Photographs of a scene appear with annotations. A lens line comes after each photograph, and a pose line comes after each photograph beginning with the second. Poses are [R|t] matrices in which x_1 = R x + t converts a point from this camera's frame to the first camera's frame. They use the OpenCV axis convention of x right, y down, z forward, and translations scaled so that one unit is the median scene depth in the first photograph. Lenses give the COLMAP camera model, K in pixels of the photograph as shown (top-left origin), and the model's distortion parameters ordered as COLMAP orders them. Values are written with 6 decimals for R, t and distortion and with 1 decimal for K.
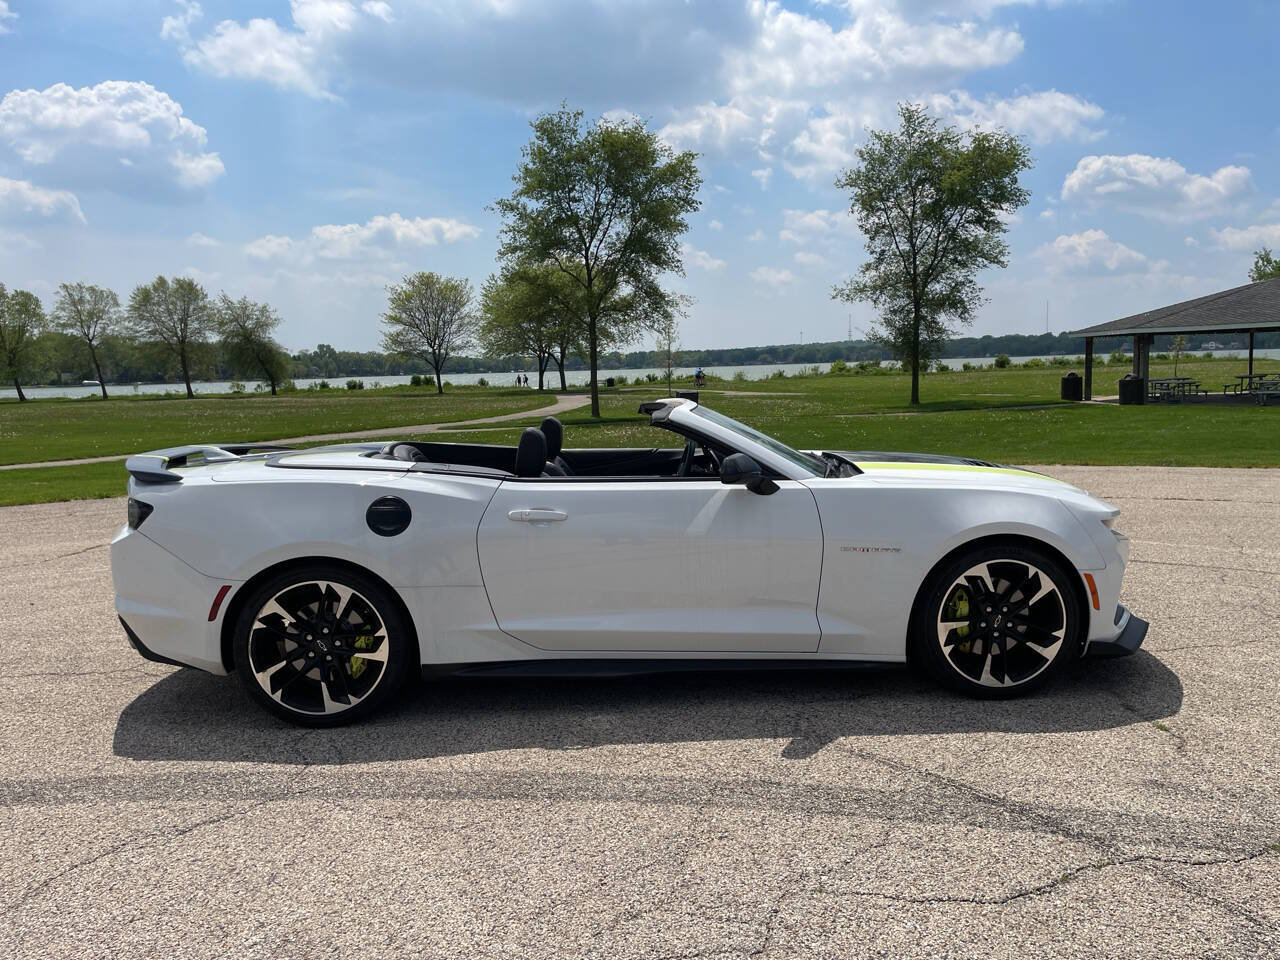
lens RADIAL K [[961.7, 0, 656.8], [0, 961.7, 482.8], [0, 0, 1]] dist [0.088012, -0.112653]
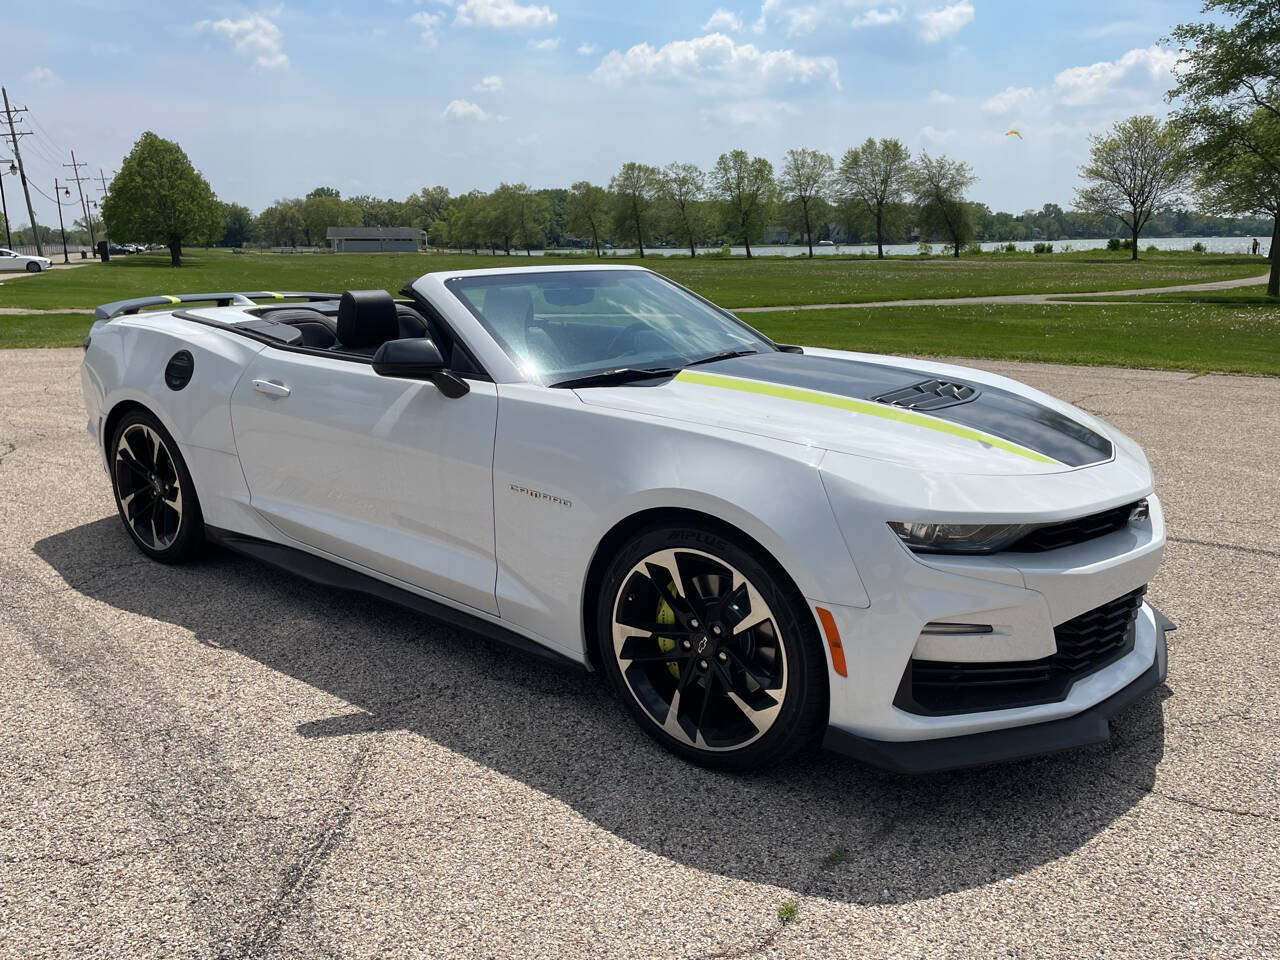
lens RADIAL K [[961.7, 0, 639.7], [0, 961.7, 496.4], [0, 0, 1]] dist [0.088012, -0.112653]
pose [[0.753046, 0.186488, -0.630987, 0.694251], [-0.090504, 0.979236, 0.181401, -0.059639], [0.651714, -0.079496, 0.754287, 0.517059]]
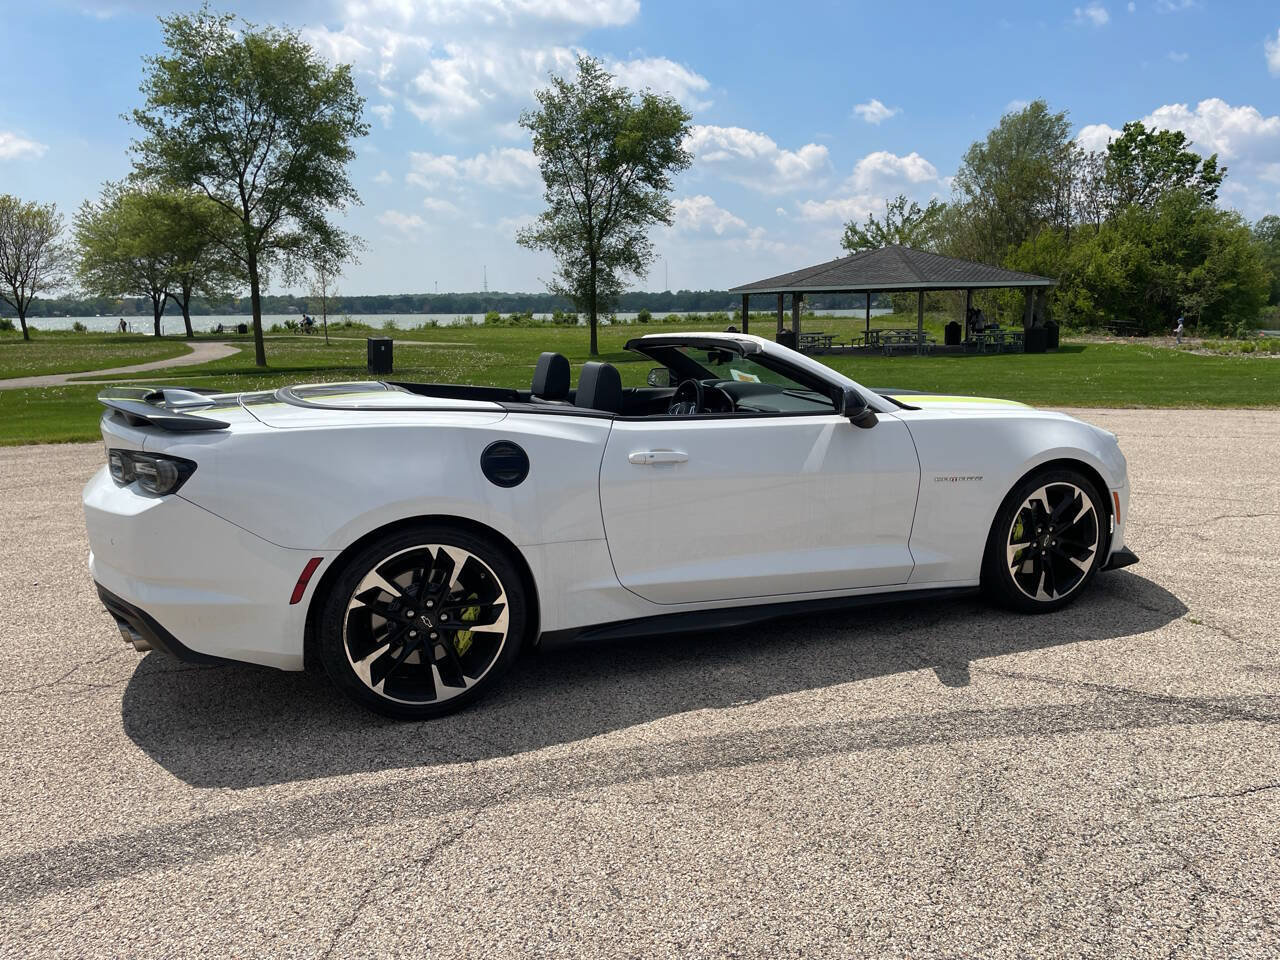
lens RADIAL K [[961.7, 0, 653.7], [0, 961.7, 490.1], [0, 0, 1]] dist [0.088012, -0.112653]
pose [[0.933964, -0.047458, 0.354201, -0.432343], [0.027488, 0.997747, 0.061205, 0.009272], [-0.356307, -0.047427, 0.933164, 0.156299]]
